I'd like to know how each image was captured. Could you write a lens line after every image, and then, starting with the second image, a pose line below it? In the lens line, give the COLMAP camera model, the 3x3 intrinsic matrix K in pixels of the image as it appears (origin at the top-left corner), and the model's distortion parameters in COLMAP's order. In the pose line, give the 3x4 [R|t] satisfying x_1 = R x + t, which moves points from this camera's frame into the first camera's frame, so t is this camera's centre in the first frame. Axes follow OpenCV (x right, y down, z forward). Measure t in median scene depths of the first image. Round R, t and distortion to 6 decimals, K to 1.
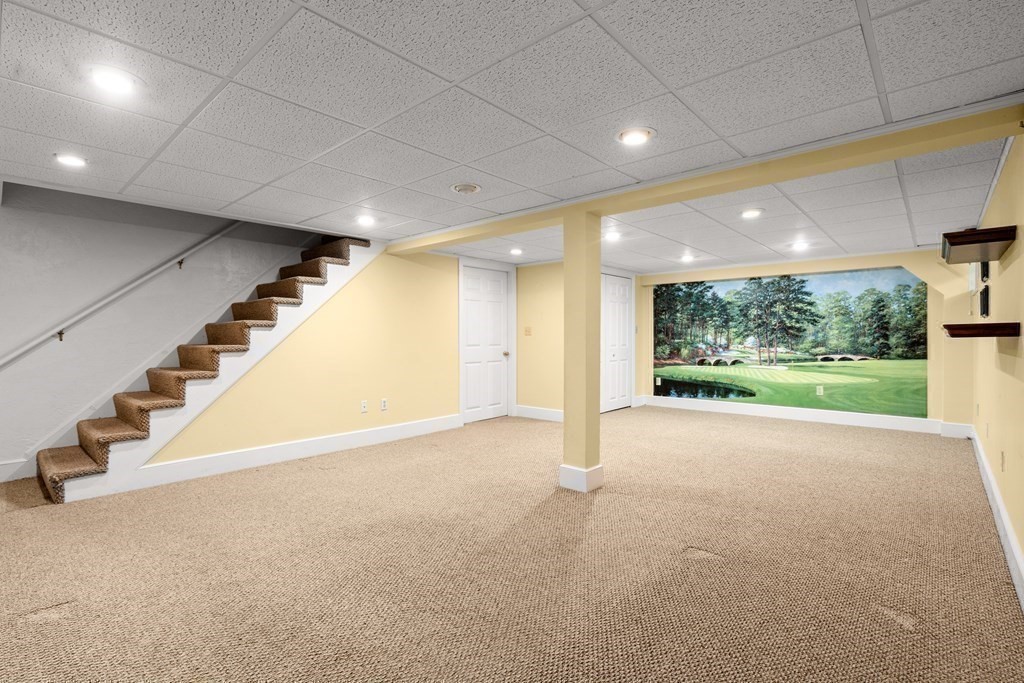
lens RADIAL K [[476.5, 0, 504.8], [0, 476.5, 342.2], [0, 0, 1]] dist [-0.001705, 0.000274]
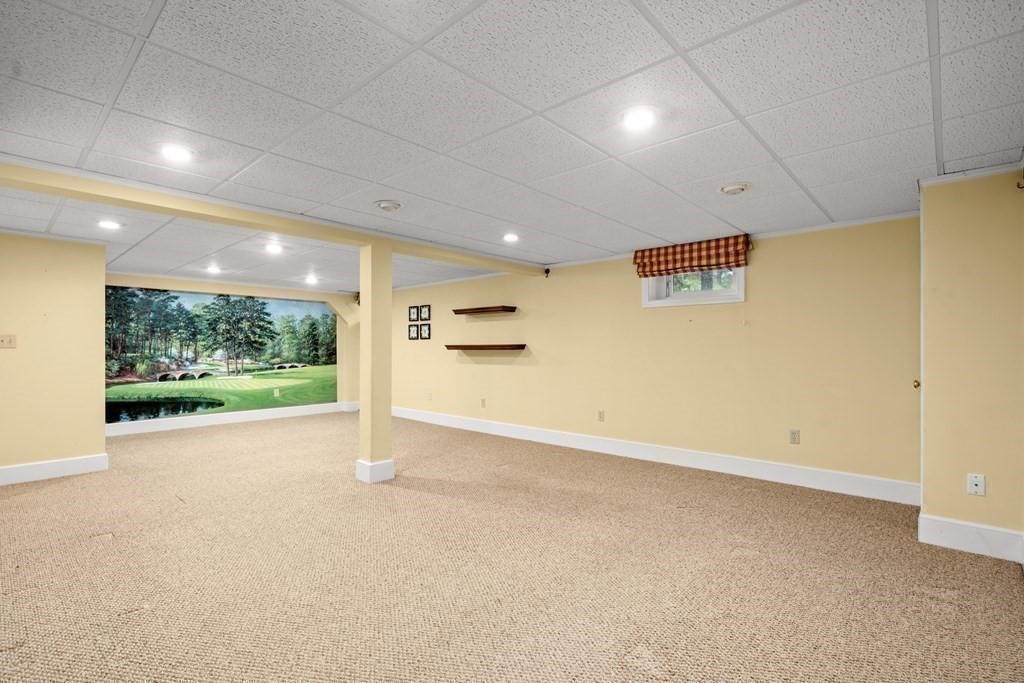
lens RADIAL K [[476.5, 0, 504.8], [0, 476.5, 342.2], [0, 0, 1]] dist [-0.001705, 0.000274]
pose [[0.012369, 0.014919, 0.999812, -0.537934], [0.014222, 0.999785, -0.015094, -0.003462], [-0.999822, 0.014406, 0.012154, 0.359231]]
